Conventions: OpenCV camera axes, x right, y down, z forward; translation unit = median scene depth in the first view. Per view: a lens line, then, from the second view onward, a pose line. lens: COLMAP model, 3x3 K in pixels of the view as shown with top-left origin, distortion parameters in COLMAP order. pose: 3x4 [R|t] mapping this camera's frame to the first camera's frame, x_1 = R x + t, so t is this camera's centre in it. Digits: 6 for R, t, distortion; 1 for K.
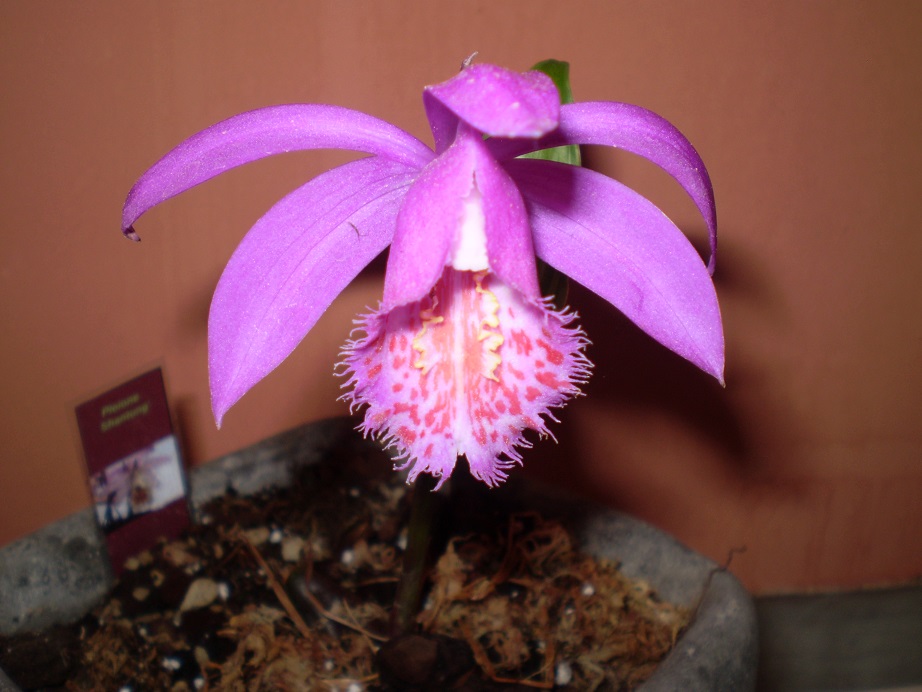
lens RADIAL K [[797.9, 0, 461.0], [0, 797.9, 346.0], [0, 0, 1]] dist [-0.120005, -0.000617]
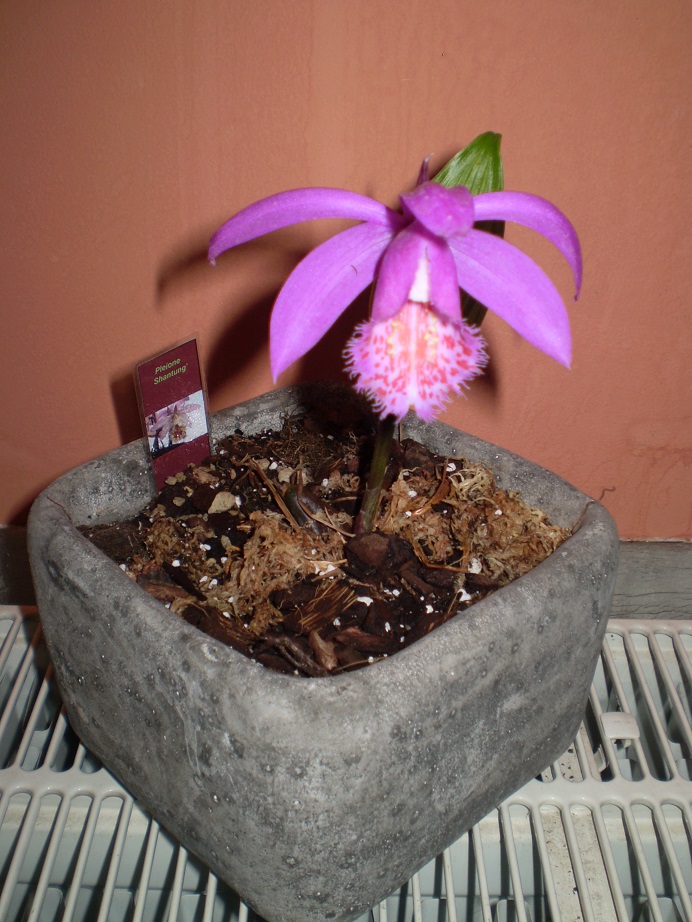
lens RADIAL K [[892.3, 0, 346.0], [0, 892.3, 461.0], [0, 0, 1]] dist [-0.037640, -0.013142]
pose [[0.996230, 0.048301, -0.072058, 0.002268], [-0.034952, 0.983738, 0.176178, -0.051275], [0.079396, -0.172995, 0.981717, -0.596605]]
